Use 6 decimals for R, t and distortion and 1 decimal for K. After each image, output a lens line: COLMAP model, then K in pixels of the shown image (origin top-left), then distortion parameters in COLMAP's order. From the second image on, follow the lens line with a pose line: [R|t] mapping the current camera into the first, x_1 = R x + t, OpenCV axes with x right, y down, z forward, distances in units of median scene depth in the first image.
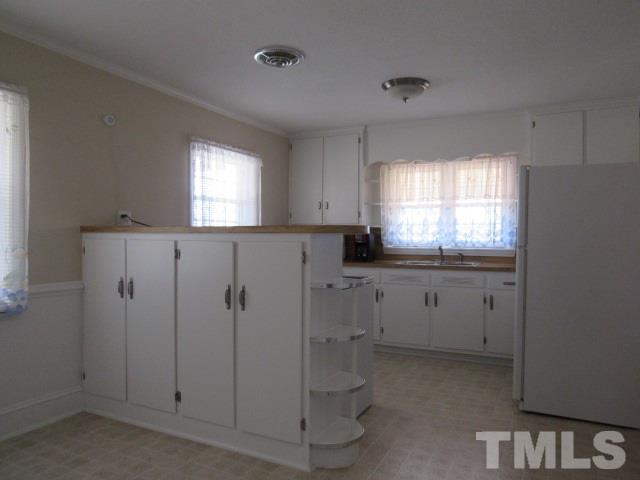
lens RADIAL K [[463.9, 0, 321.1], [0, 463.9, 238.8], [0, 0, 1]] dist [-0.019833, 0.002797]
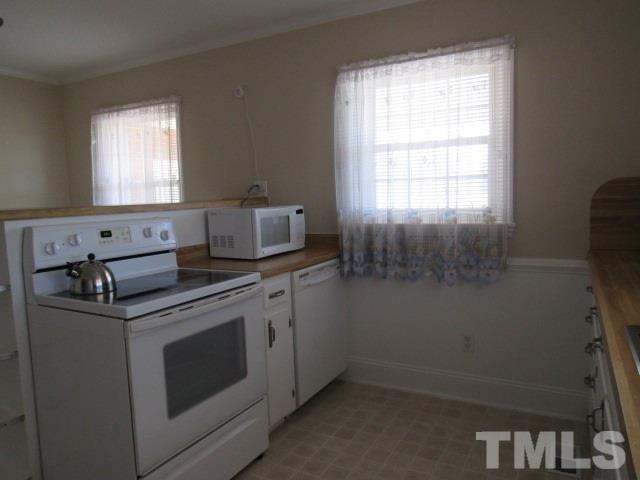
lens RADIAL K [[463.9, 0, 316.4], [0, 463.9, 240.1], [0, 0, 1]] dist [-0.019833, 0.002797]
pose [[0.011735, 0.073383, -0.997235, 0.379857], [0.029719, 0.996837, 0.073703, -0.007995], [0.999489, -0.030502, 0.009517, 0.802091]]
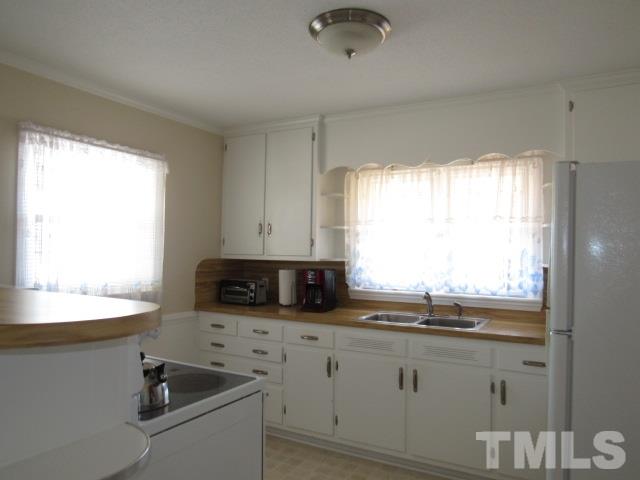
lens RADIAL K [[463.9, 0, 320.6], [0, 463.9, 239.3], [0, 0, 1]] dist [-0.019833, 0.002797]
pose [[0.999212, 0.008683, -0.038725, 0.131411], [-0.009908, 0.999452, -0.031578, -0.038387], [0.038430, 0.031936, 0.998751, 0.330570]]
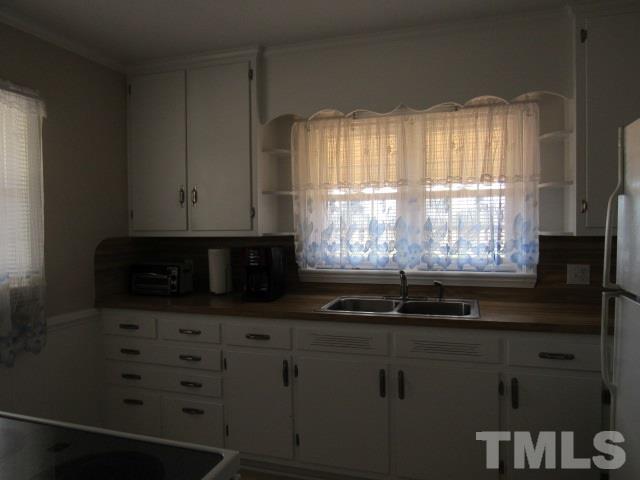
lens RADIAL K [[463.9, 0, 321.5], [0, 463.9, 239.0], [0, 0, 1]] dist [-0.019833, 0.002797]
pose [[0.987614, -0.020225, 0.155592, 0.082534], [0.016616, 0.999563, 0.024465, -0.036526], [-0.156018, -0.021576, 0.987518, 0.489940]]
